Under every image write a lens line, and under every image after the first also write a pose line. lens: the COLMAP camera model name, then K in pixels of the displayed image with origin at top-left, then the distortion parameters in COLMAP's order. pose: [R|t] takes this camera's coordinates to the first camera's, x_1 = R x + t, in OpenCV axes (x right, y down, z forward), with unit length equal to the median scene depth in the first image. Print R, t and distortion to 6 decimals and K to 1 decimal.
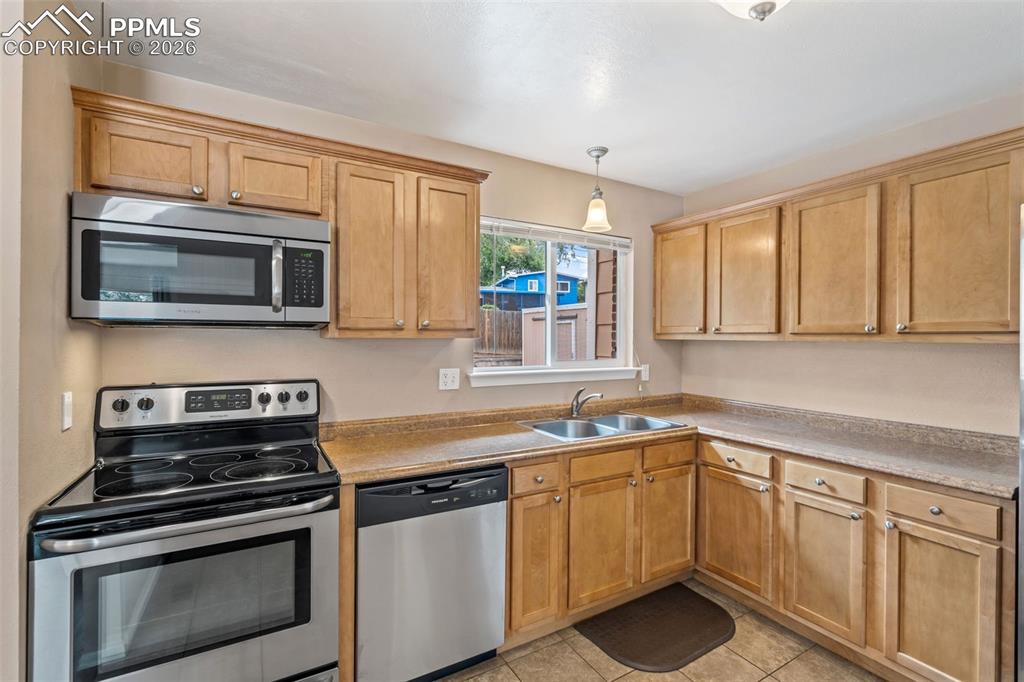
lens RADIAL K [[463.0, 0, 510.5], [0, 463.0, 337.3], [0, 0, 1]] dist [-0.000530, -0.000612]
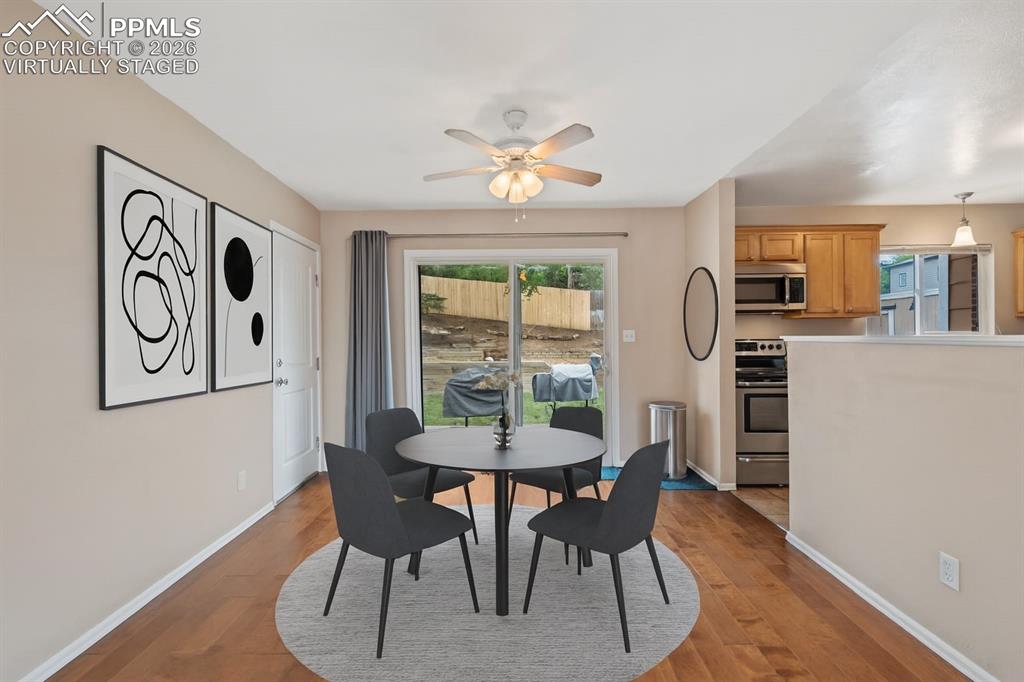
lens RADIAL K [[453.1, 0, 512.0], [0, 453.1, 341.0], [0, 0, 1]] dist [-0.000415, -0.000121]
pose [[0.861273, -0.013286, -0.507968, -0.446454], [0.011691, 0.999912, -0.006330, 0.099755], [0.508007, -0.000487, 0.861353, -1.366060]]
